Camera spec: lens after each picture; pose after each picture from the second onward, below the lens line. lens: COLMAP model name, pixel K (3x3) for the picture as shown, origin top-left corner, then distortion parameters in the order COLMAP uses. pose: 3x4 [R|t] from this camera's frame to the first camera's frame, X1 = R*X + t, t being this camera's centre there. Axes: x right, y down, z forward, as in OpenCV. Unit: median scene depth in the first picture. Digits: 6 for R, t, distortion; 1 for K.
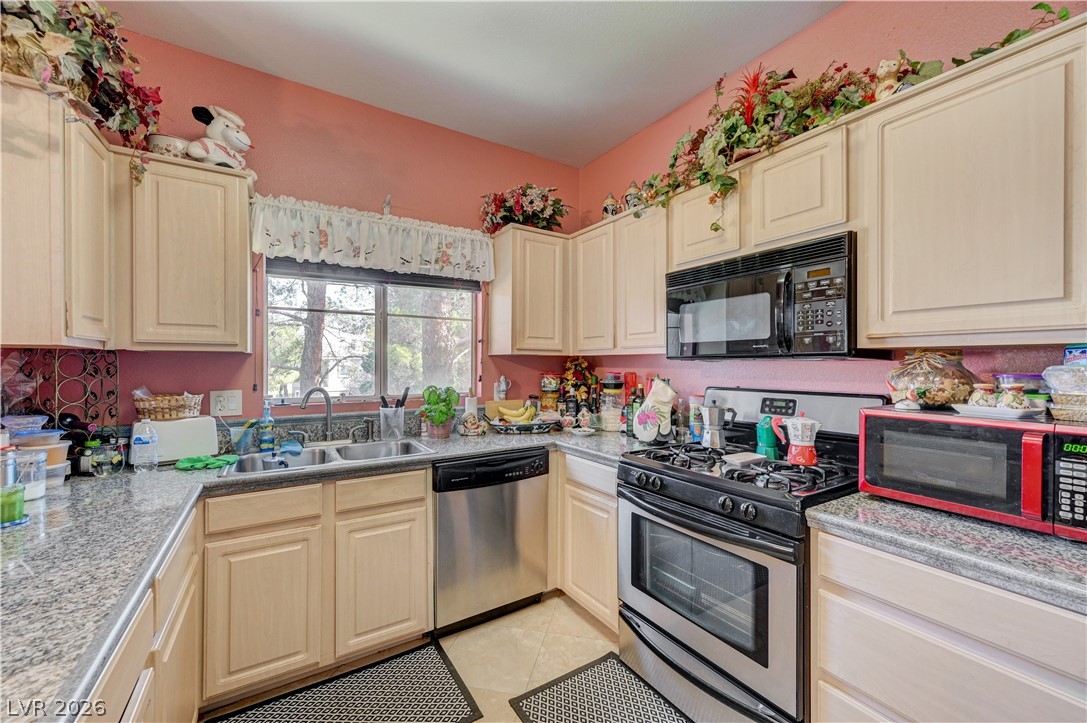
lens RADIAL K [[424.9, 0, 543.3], [0, 424.9, 365.1], [0, 0, 1]] dist [0.000483, 0.000162]
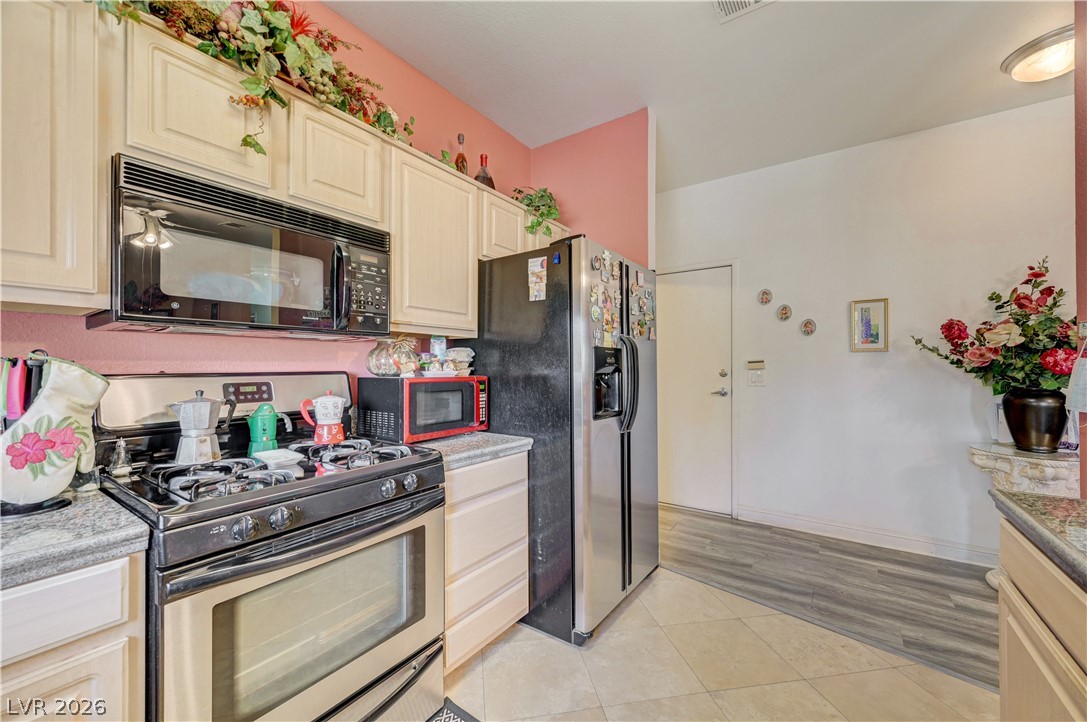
lens RADIAL K [[424.9, 0, 544.6], [0, 424.9, 362.6], [0, 0, 1]] dist [0.000483, 0.000162]
pose [[-0.392042, 0.003859, 0.919939, -0.485095], [-0.000669, 0.999990, -0.004480, 0.050622], [-0.919947, -0.002371, -0.392036, 0.921373]]
